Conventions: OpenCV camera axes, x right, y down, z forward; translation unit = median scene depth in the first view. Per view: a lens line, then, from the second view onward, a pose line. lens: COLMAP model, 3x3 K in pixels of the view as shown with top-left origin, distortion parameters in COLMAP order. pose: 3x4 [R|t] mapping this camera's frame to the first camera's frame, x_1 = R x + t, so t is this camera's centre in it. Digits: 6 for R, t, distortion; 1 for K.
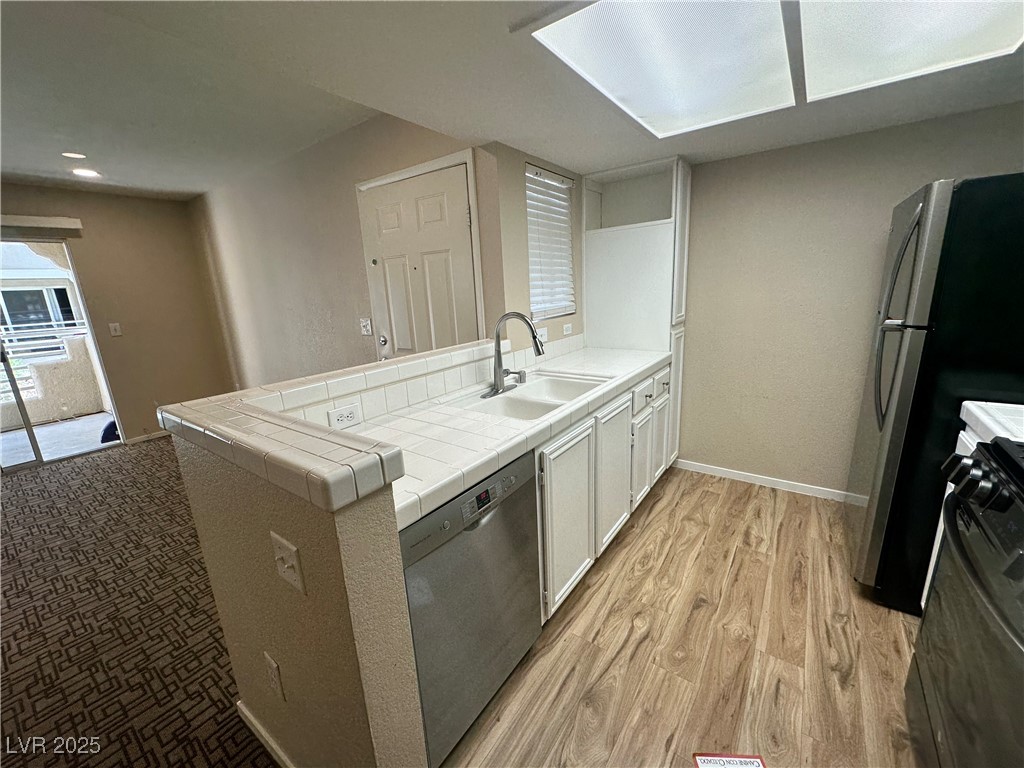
lens RADIAL K [[408.8, 0, 514.7], [0, 408.8, 385.5], [0, 0, 1]] dist [-0.000255, 0.000109]
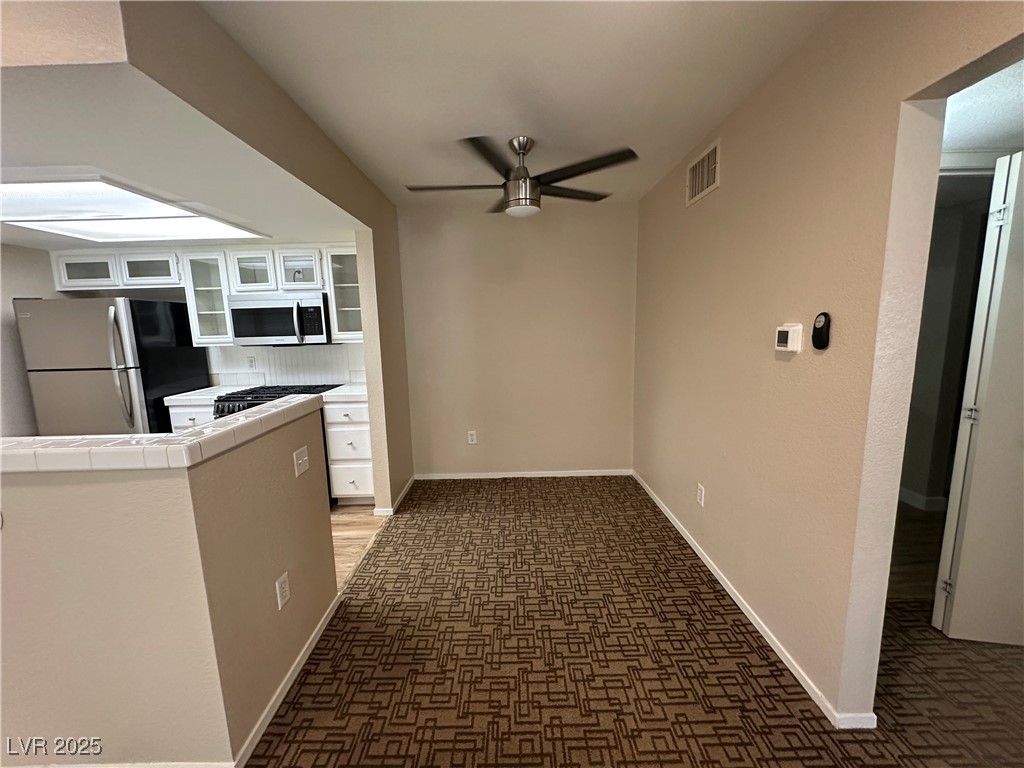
lens RADIAL K [[408.8, 0, 509.1], [0, 408.8, 386.1], [0, 0, 1]] dist [-0.000255, 0.000109]
pose [[-0.580893, -0.062905, 0.811546, -1.438739], [0.243525, 0.937913, 0.247011, -0.093056], [-0.776698, 0.341119, -0.529508, 0.583210]]
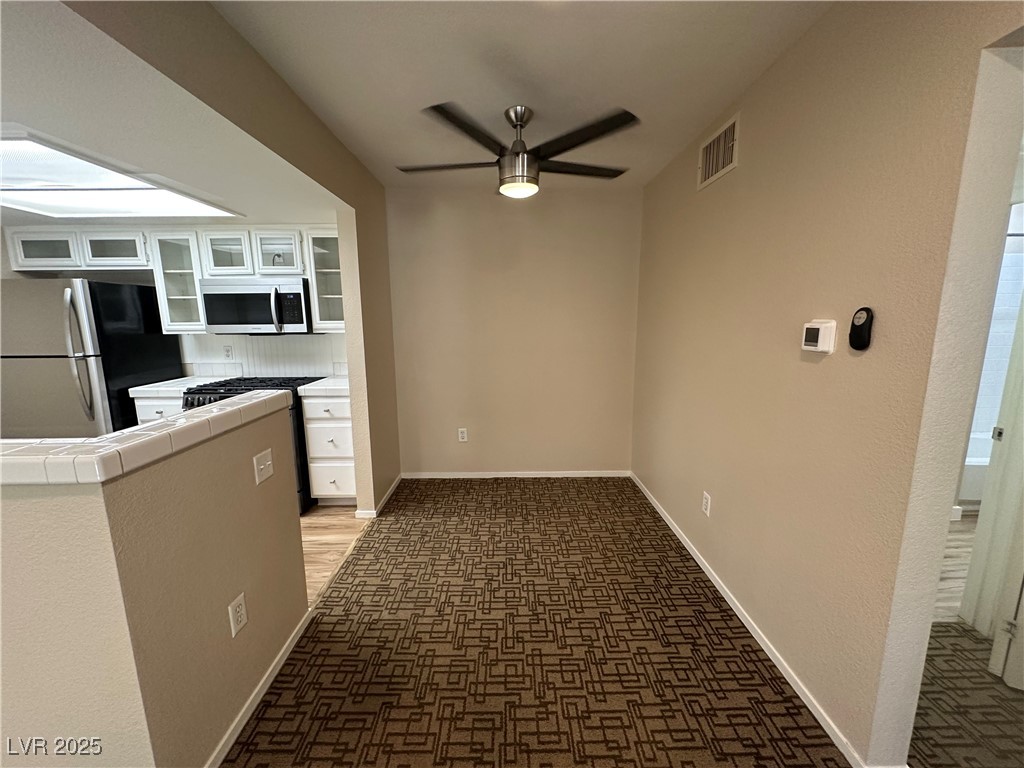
lens RADIAL K [[408.8, 0, 510.1], [0, 408.8, 385.2], [0, 0, 1]] dist [-0.000255, 0.000109]
pose [[-0.590531, -0.084840, 0.802543, -1.349961], [0.225284, 0.937594, 0.264887, -0.075421], [-0.774933, 0.337224, -0.534565, 0.508882]]
